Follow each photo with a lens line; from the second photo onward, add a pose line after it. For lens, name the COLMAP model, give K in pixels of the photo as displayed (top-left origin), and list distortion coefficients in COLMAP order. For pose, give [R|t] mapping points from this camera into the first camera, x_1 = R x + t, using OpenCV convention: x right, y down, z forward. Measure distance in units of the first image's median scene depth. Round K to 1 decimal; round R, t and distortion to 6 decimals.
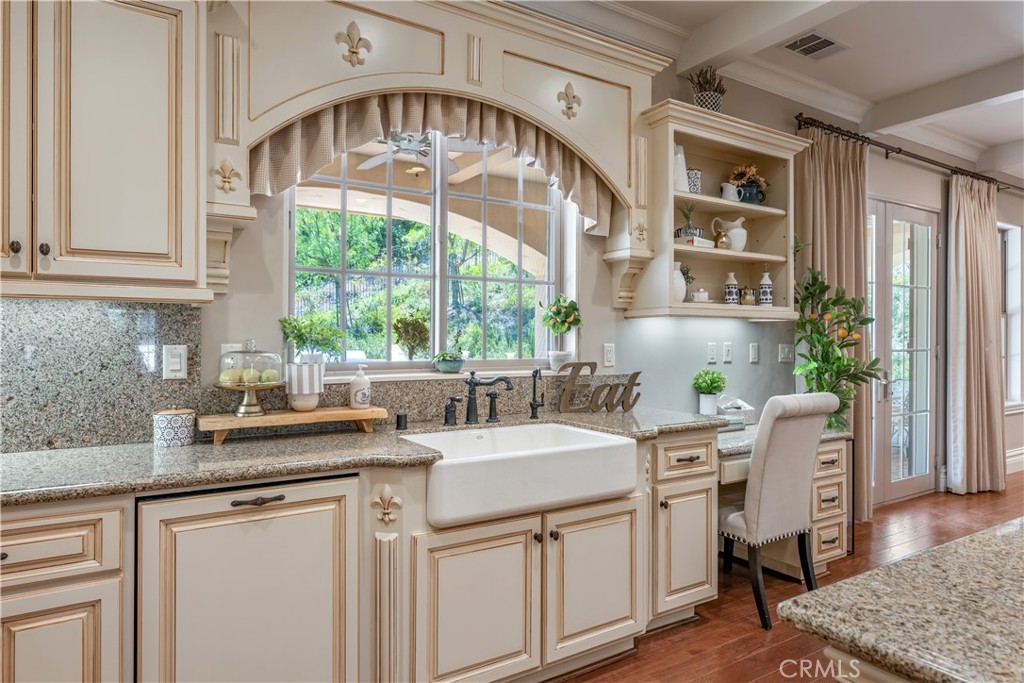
lens RADIAL K [[624.8, 0, 515.8], [0, 624.8, 332.5], [0, 0, 1]] dist [-0.004585, 0.000394]
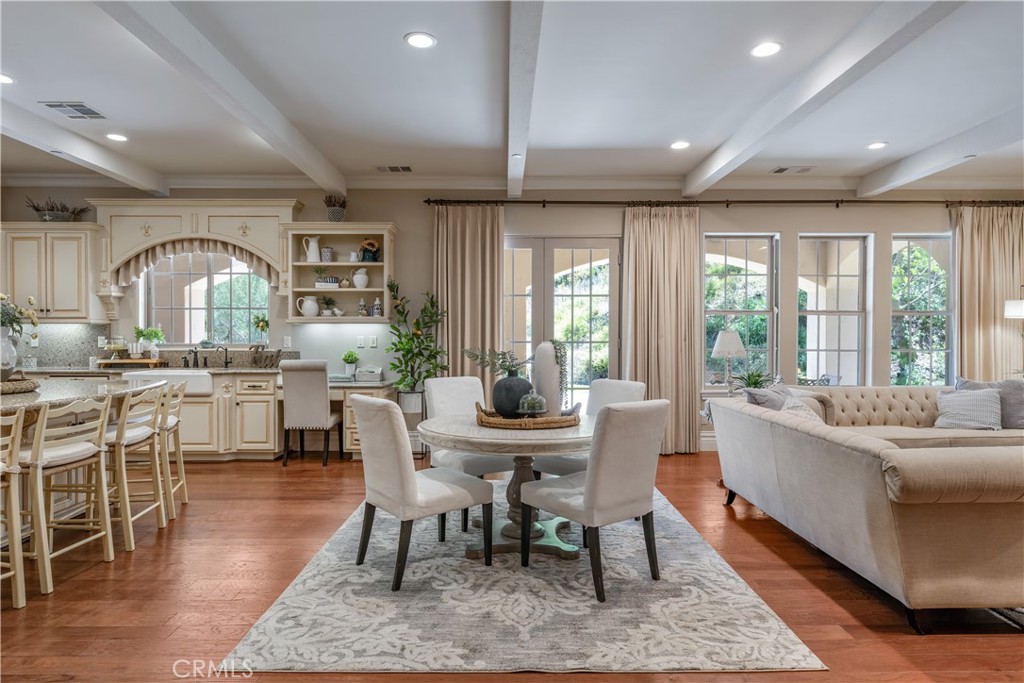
lens RADIAL K [[580.1, 0, 511.0], [0, 580.1, 341.1], [0, 0, 1]] dist [0.001214, -0.002960]
pose [[0.845398, 0.005095, -0.534113, 2.272611], [0.004955, 0.999837, 0.017380, 0.002647], [0.534115, -0.017340, 0.845234, -0.304657]]
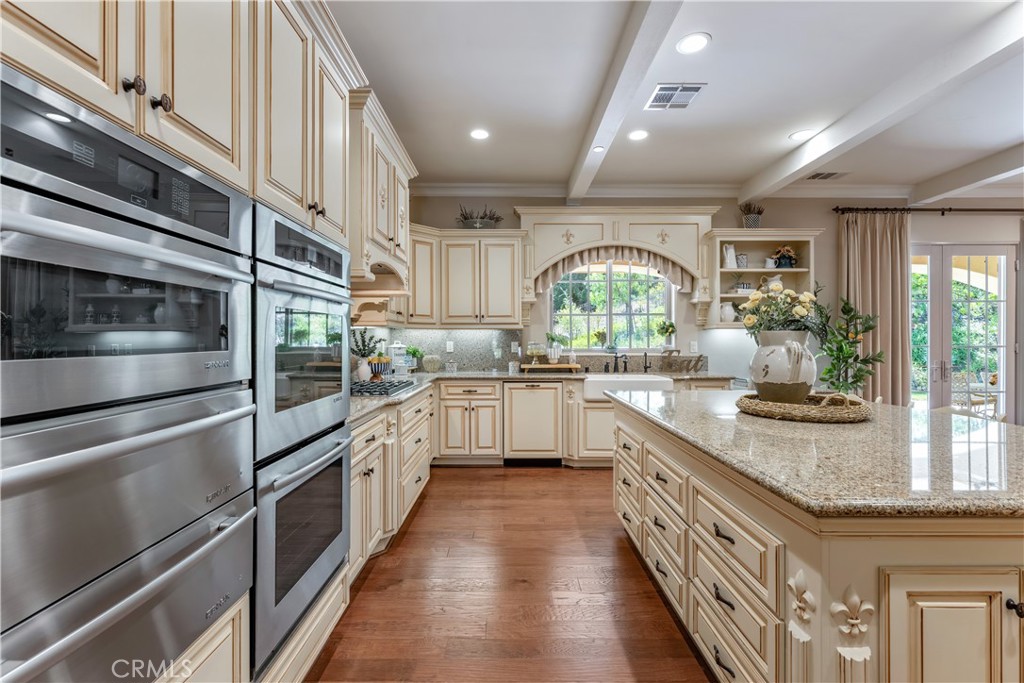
lens RADIAL K [[569.3, 0, 514.0], [0, 569.3, 340.4], [0, 0, 1]] dist [-0.013924, -0.001271]
pose [[0.844005, -0.002909, -0.536328, 0.835761], [0.007791, 0.999946, 0.006838, -0.006192], [0.536279, -0.009950, 0.843982, -1.207083]]
